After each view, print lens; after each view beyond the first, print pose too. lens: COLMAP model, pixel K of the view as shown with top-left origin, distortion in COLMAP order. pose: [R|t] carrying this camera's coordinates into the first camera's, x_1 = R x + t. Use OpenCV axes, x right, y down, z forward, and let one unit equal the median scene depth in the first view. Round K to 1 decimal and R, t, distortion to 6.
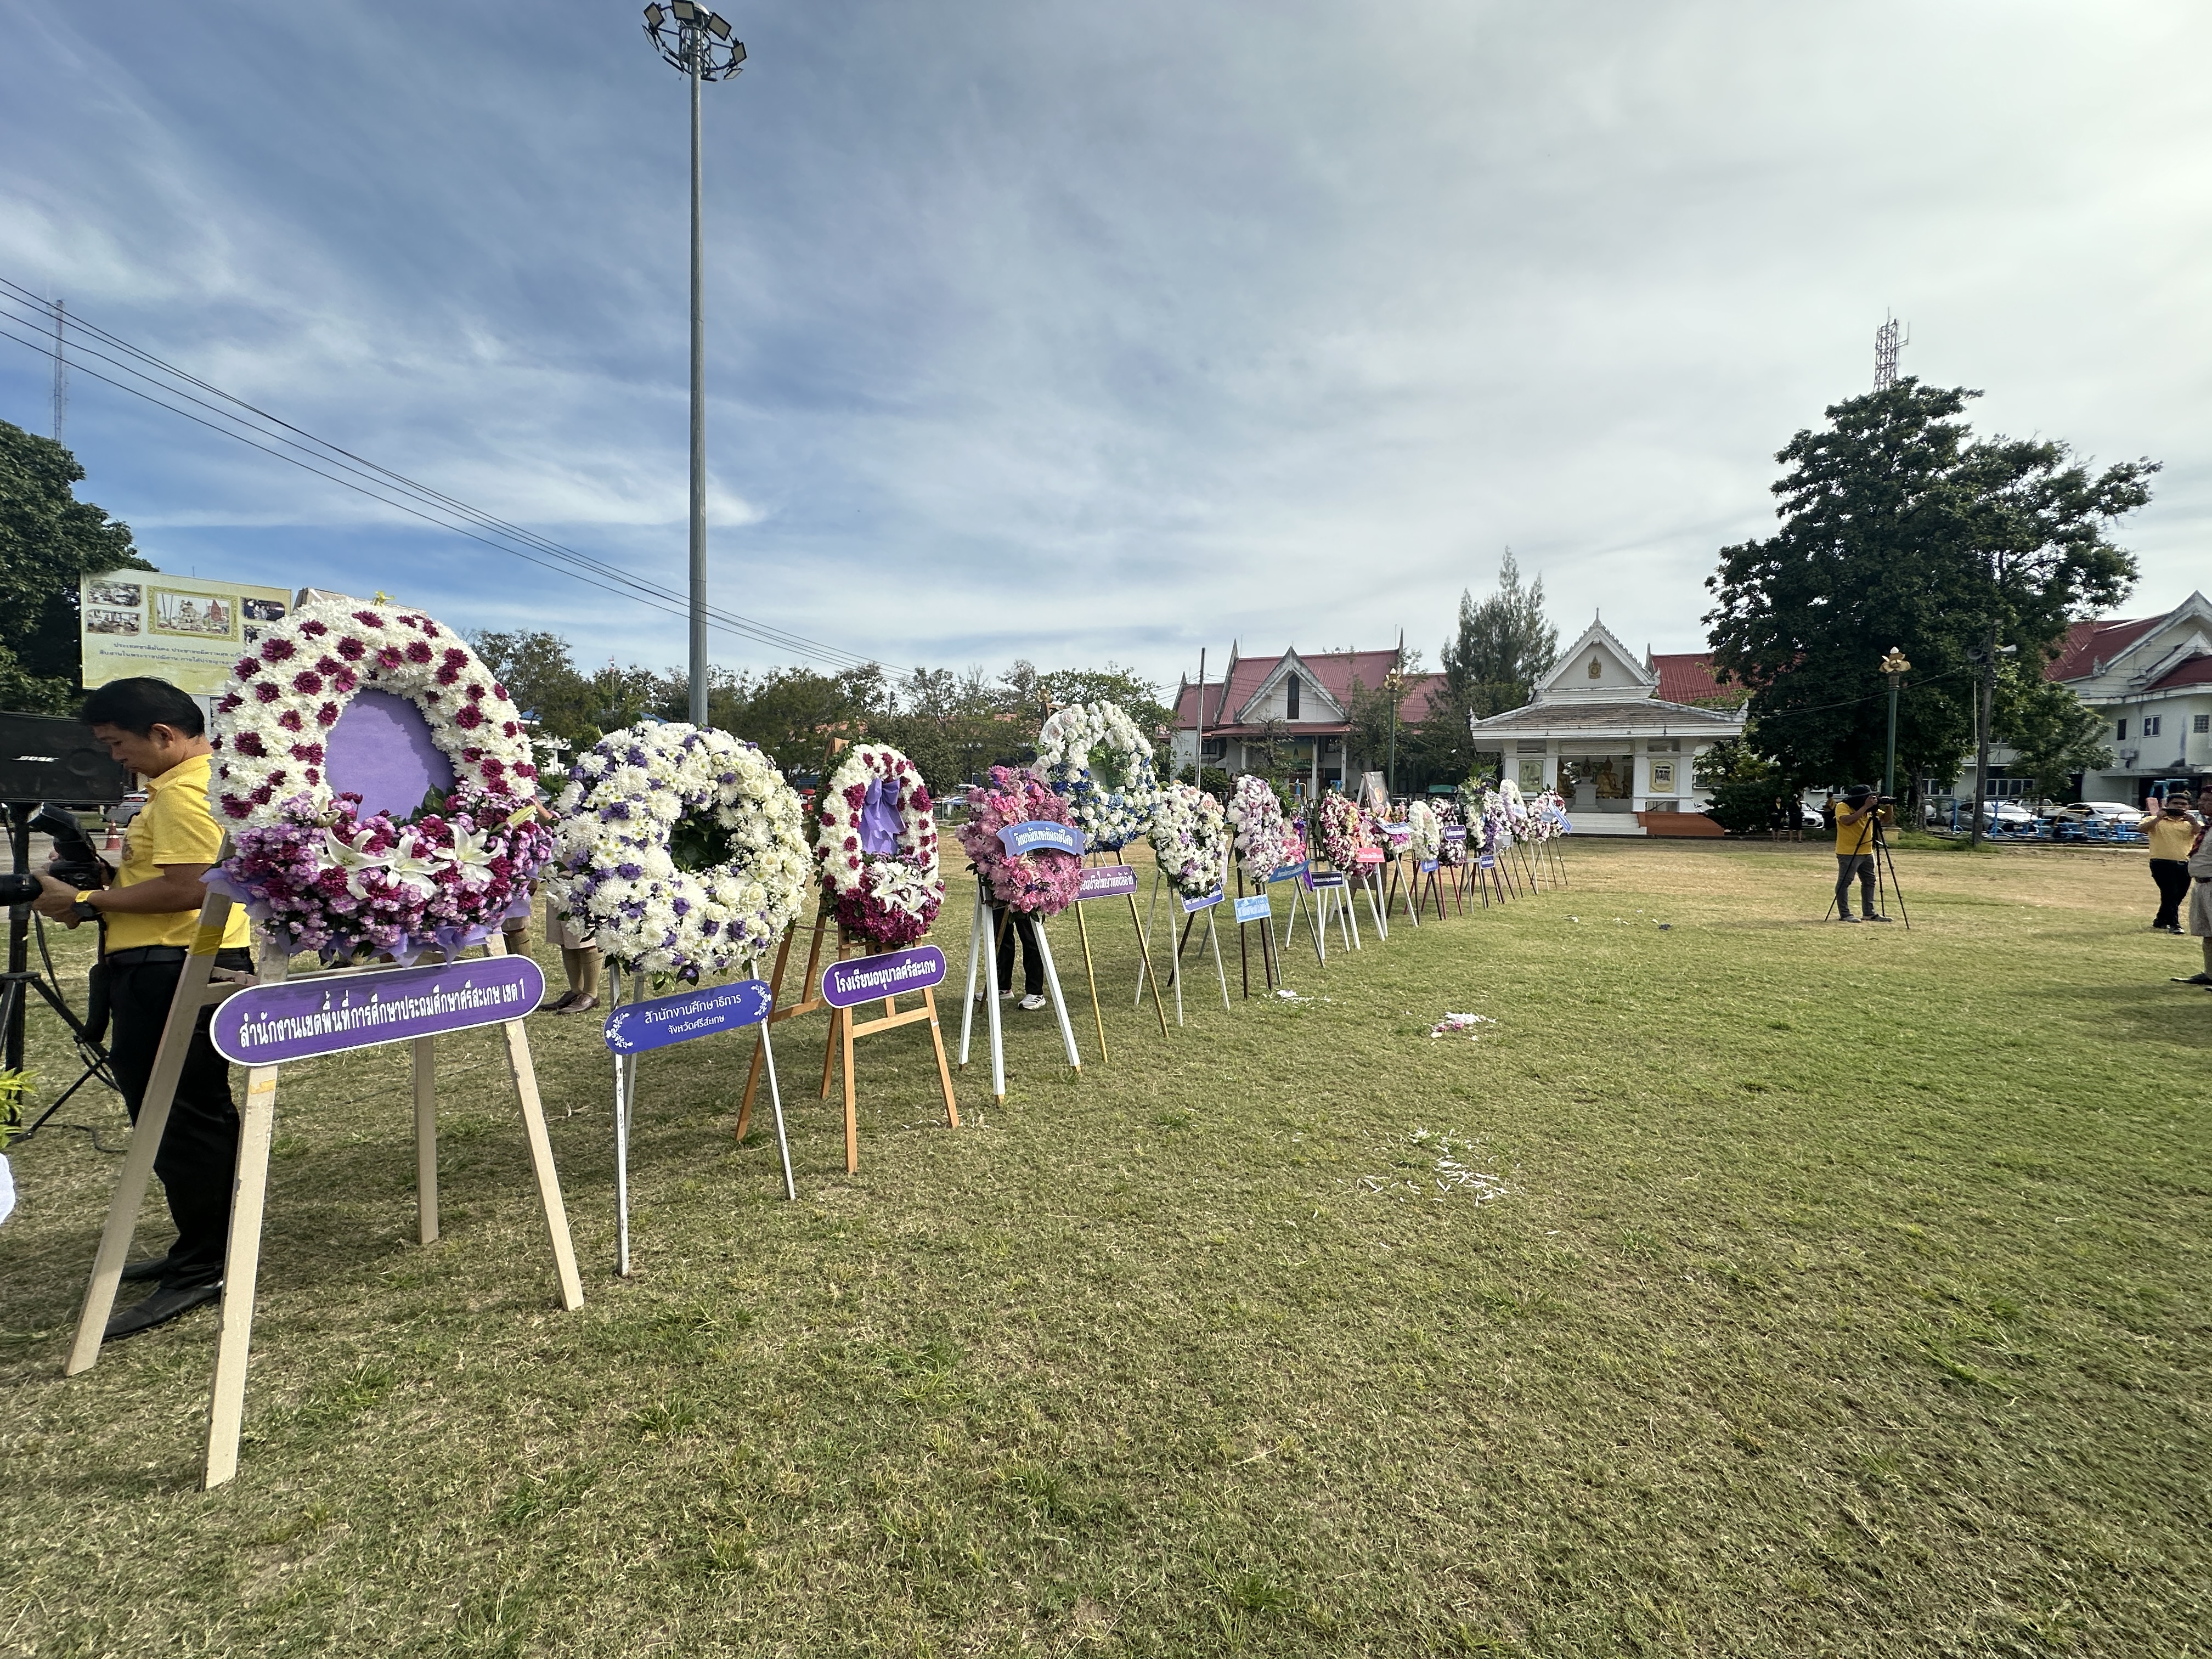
lens RADIAL K [[883.3, 0, 1106.0], [0, 883.3, 829.5], [0, 0, 1]] dist [0.001194, 0.000532]
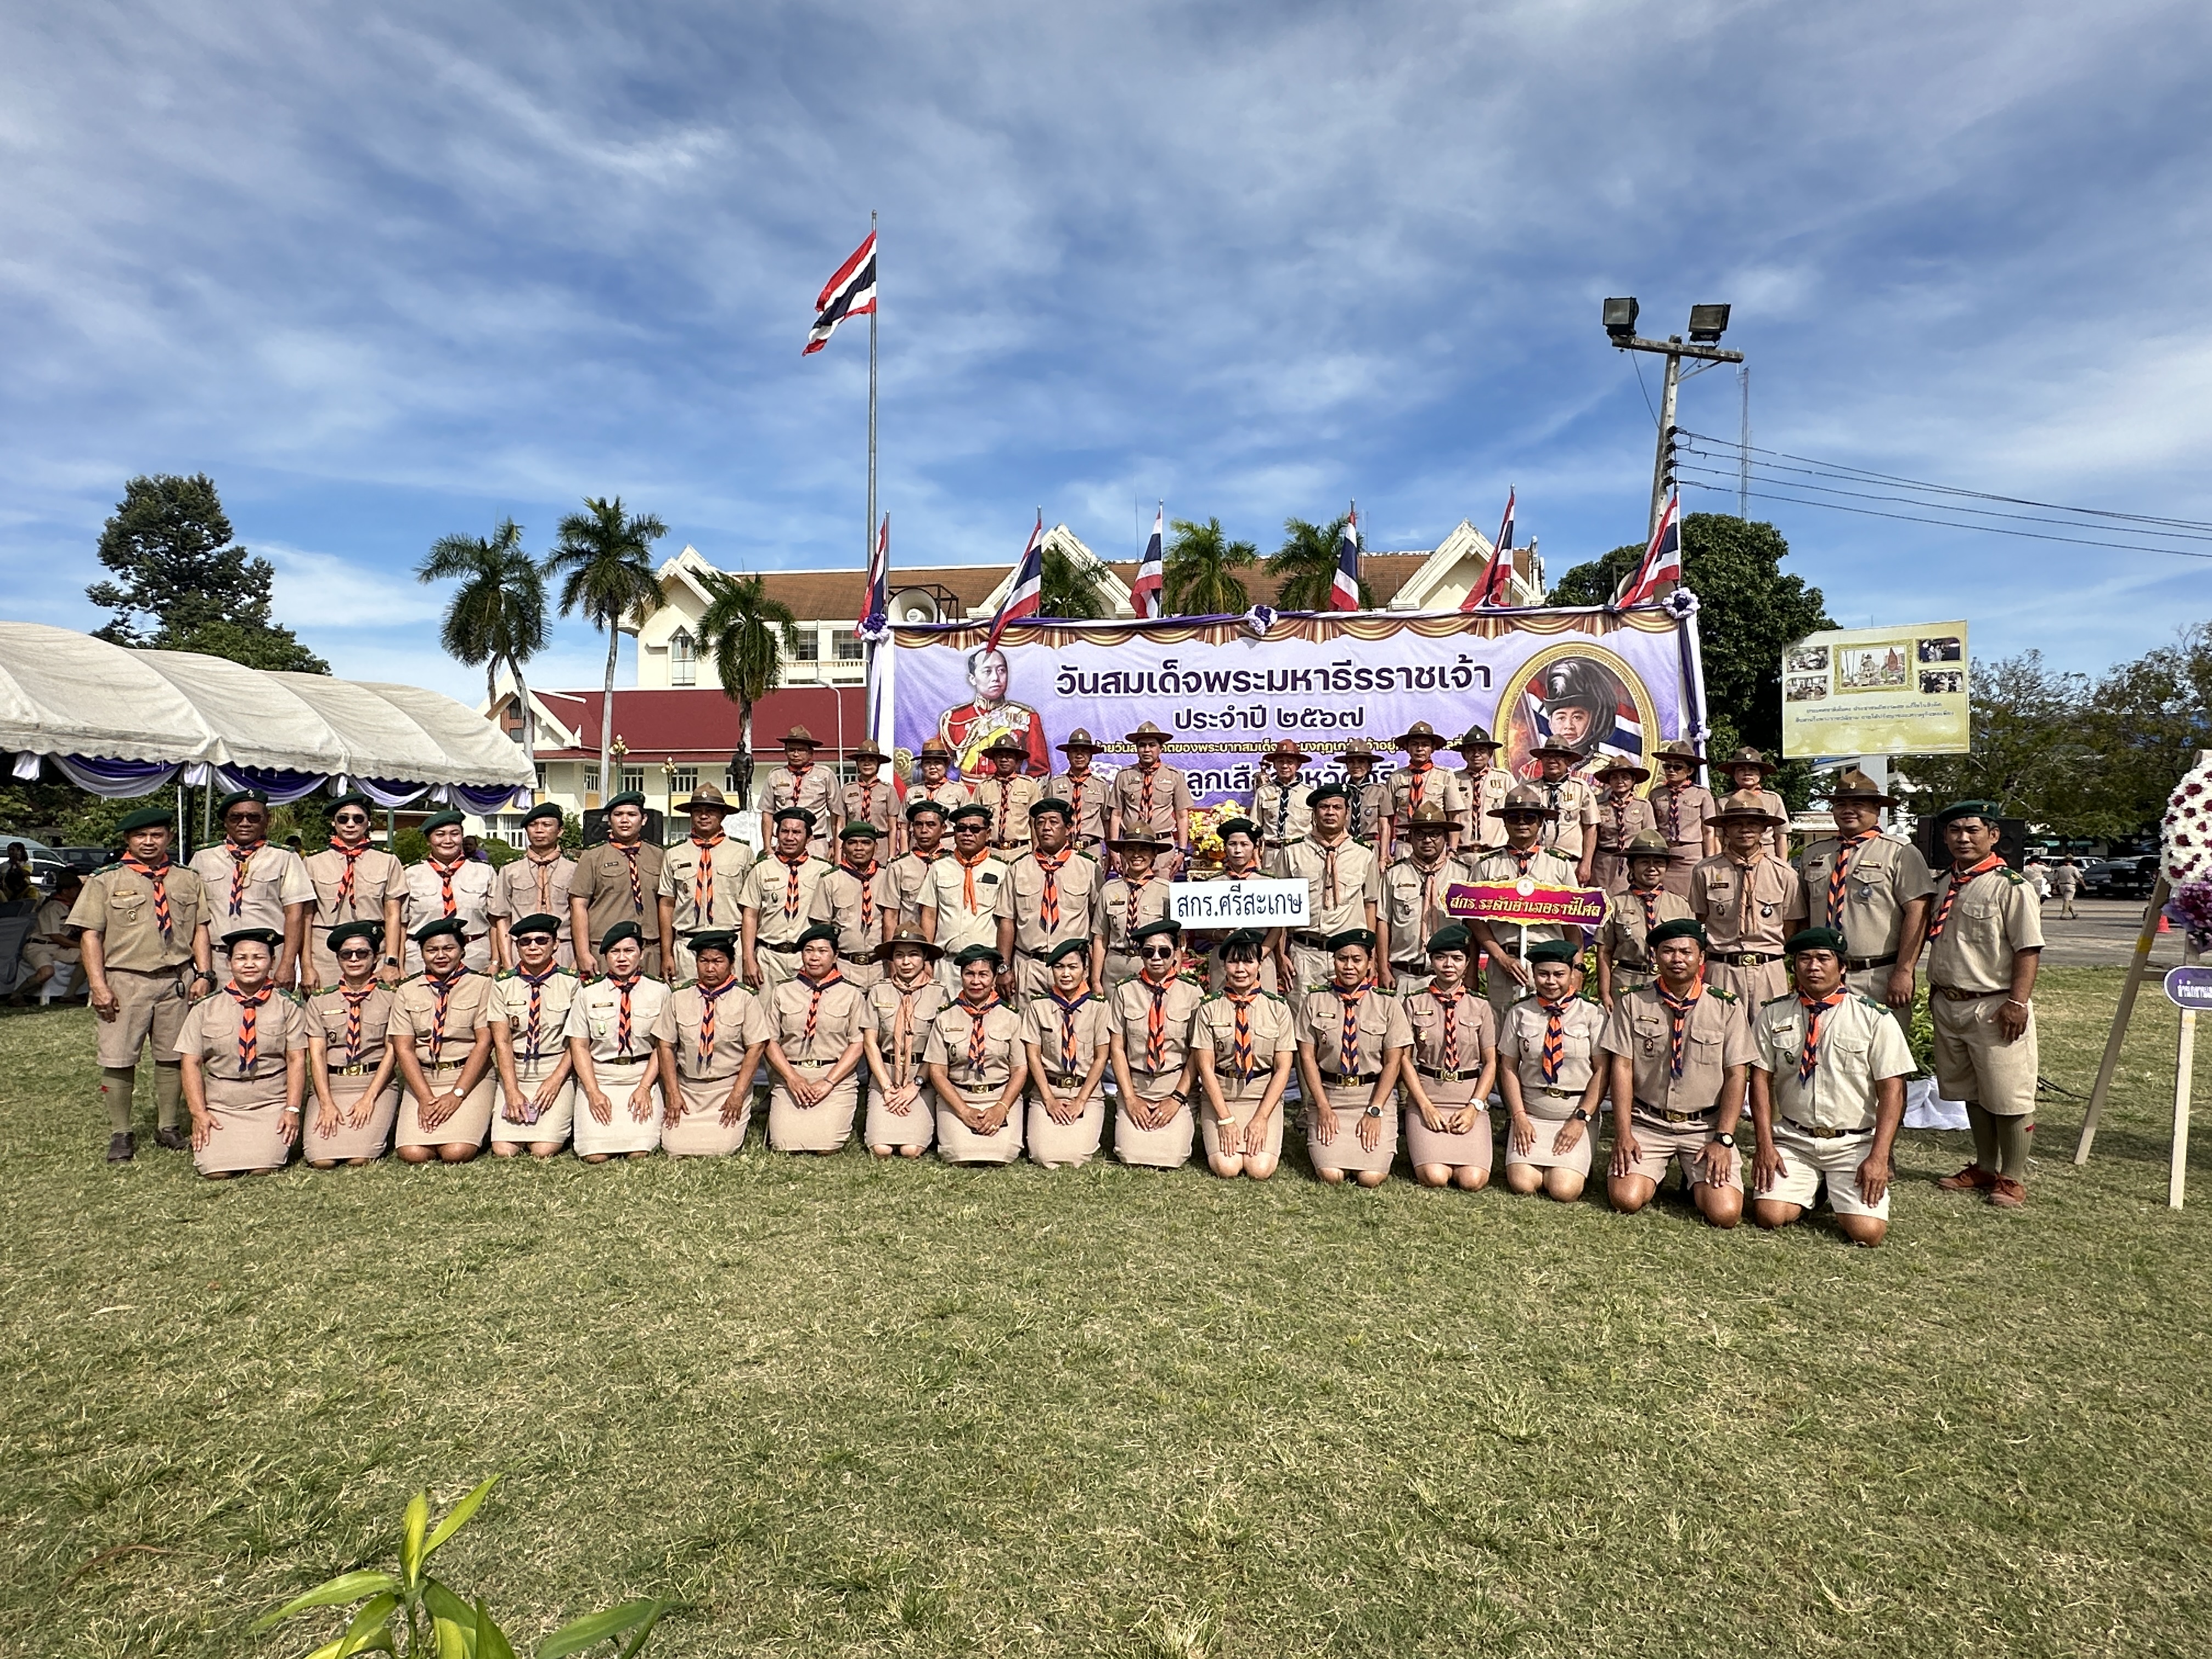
lens RADIAL K [[1283.2, 0, 1102.8], [0, 1283.2, 824.0], [0, 0, 1]] dist [-0.005343, 0.002650]
pose [[0.245670, -0.034397, -0.968743, 0.966739], [-0.032874, 0.998500, -0.043790, 0.056552], [0.968796, 0.042604, 0.244171, -1.634796]]
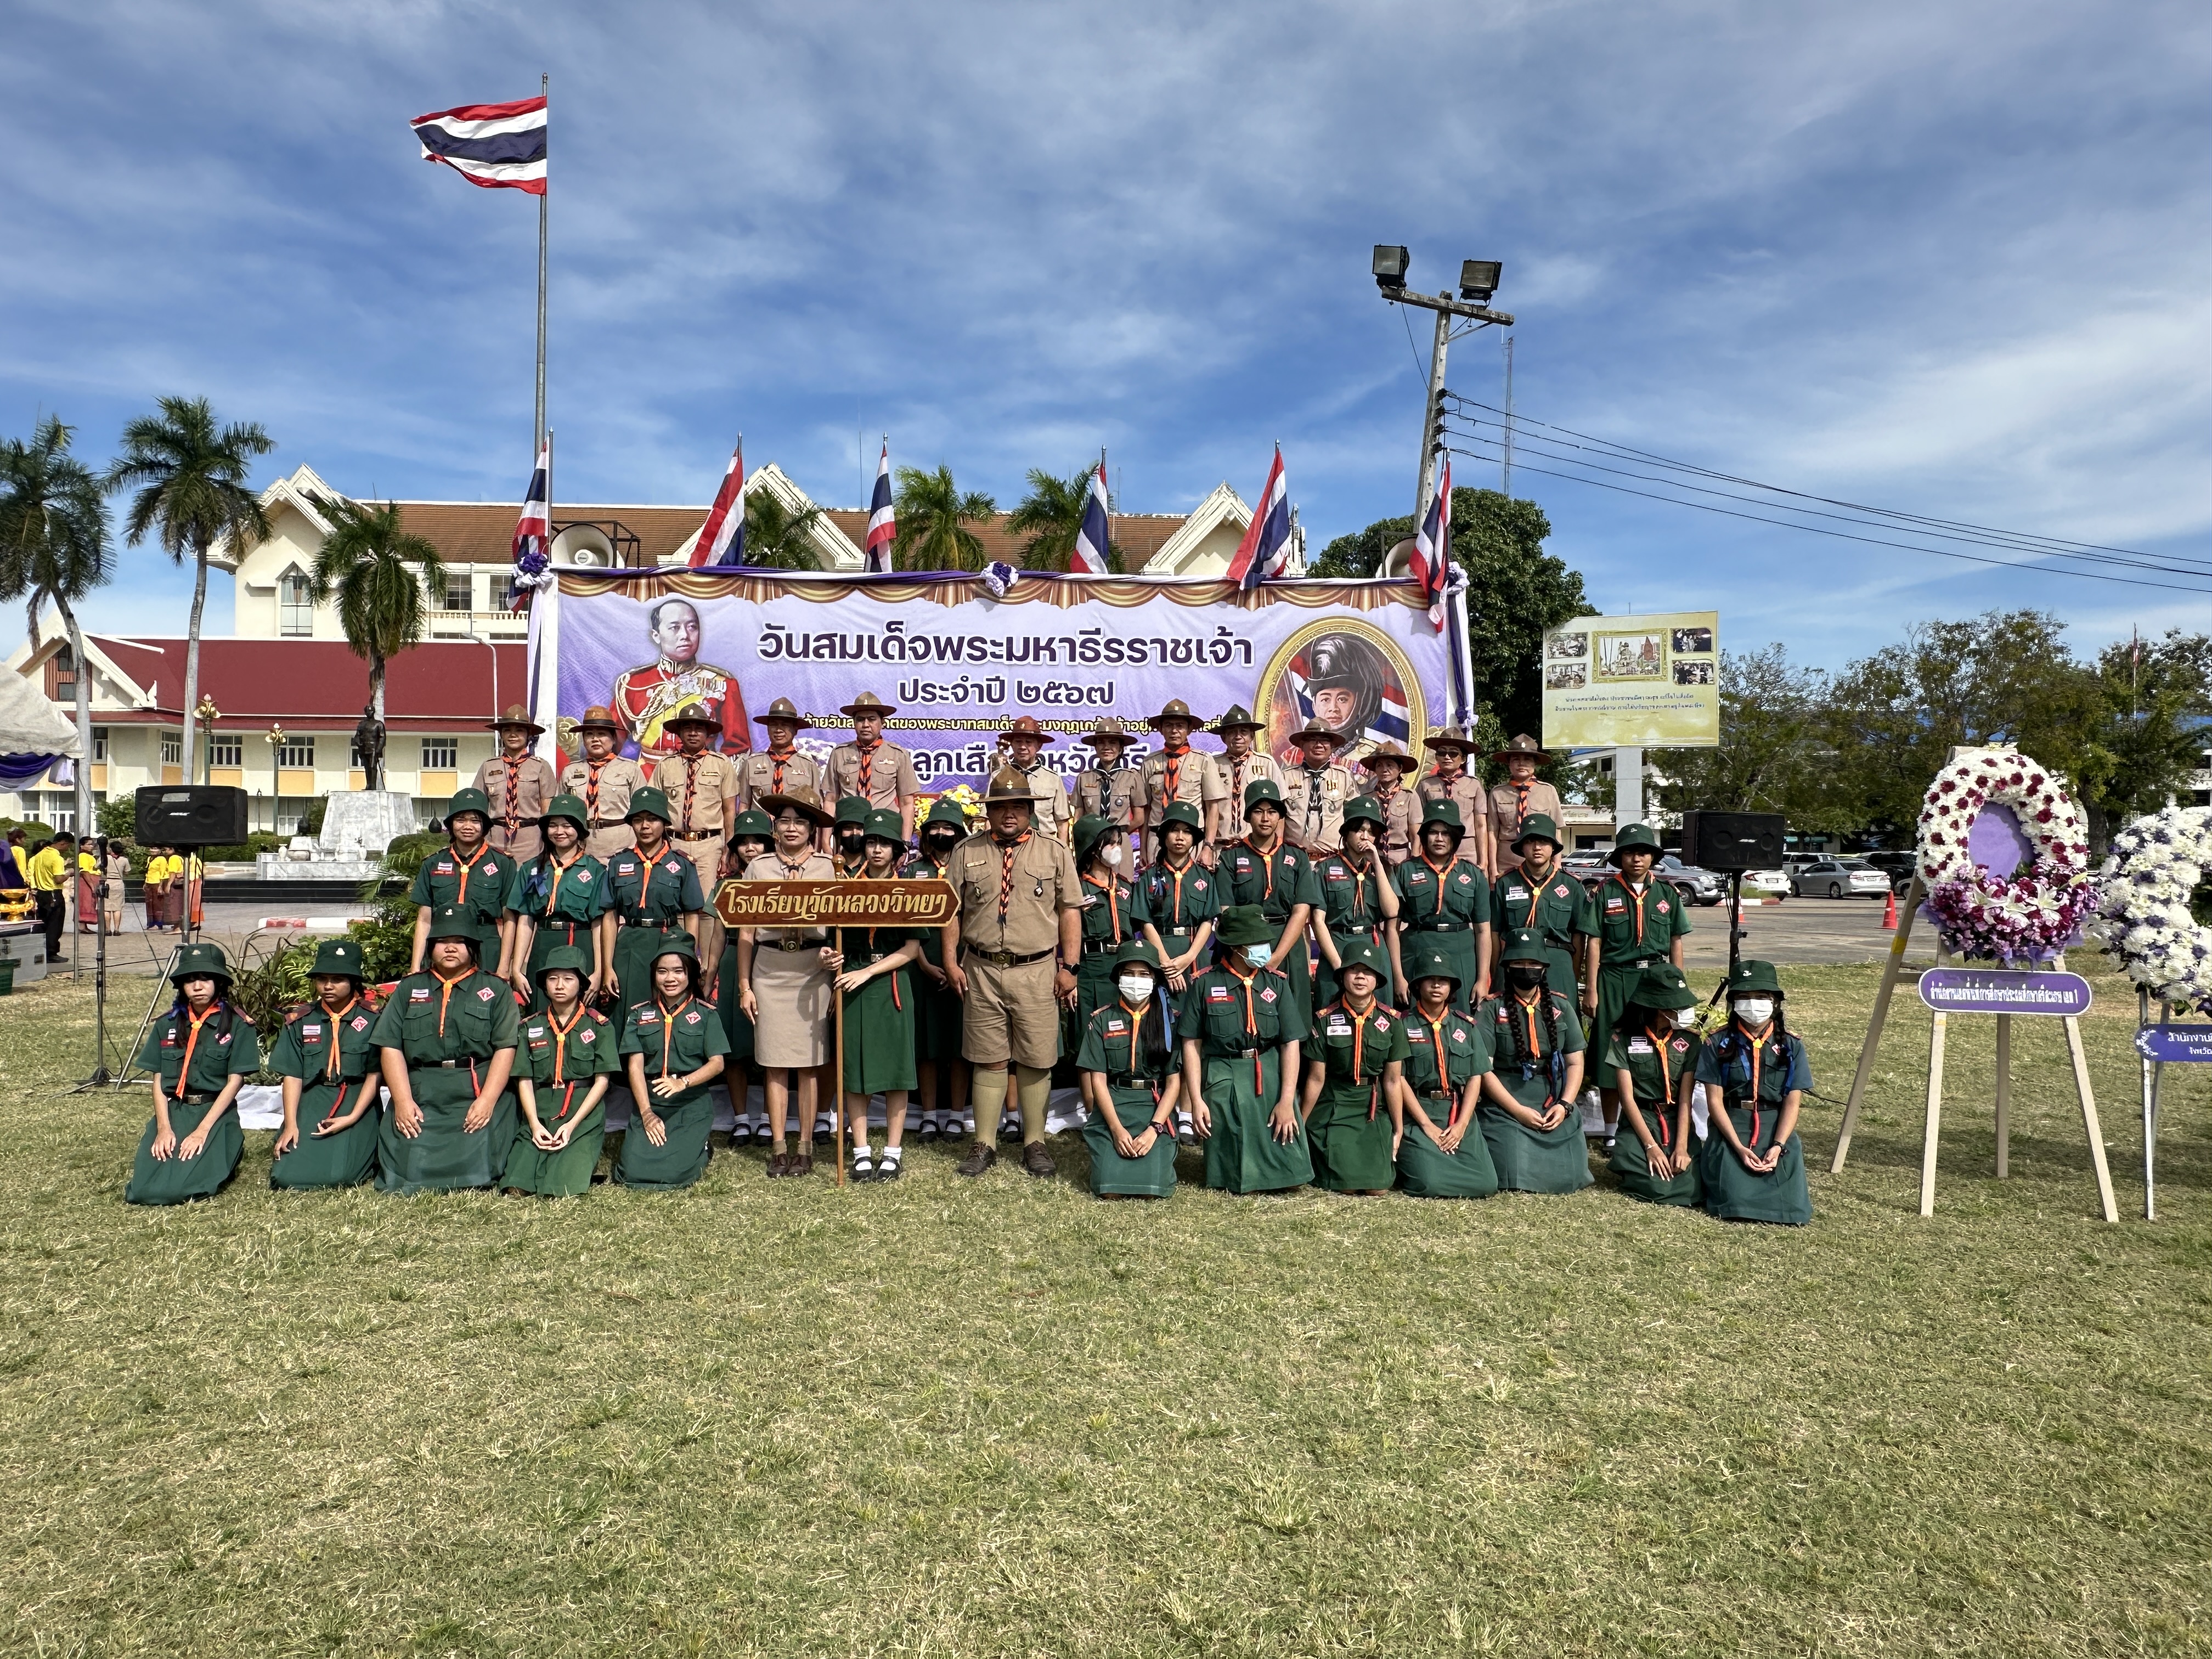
lens RADIAL K [[1445.0, 0, 1097.8], [0, 1445.0, 826.7], [0, 0, 1]] dist [-0.005626, 0.003345]
pose [[0.425286, -0.021894, -0.904794, 0.874577], [-0.033150, 0.998660, -0.039747, 0.049630], [0.904452, 0.046898, 0.423991, -1.592994]]
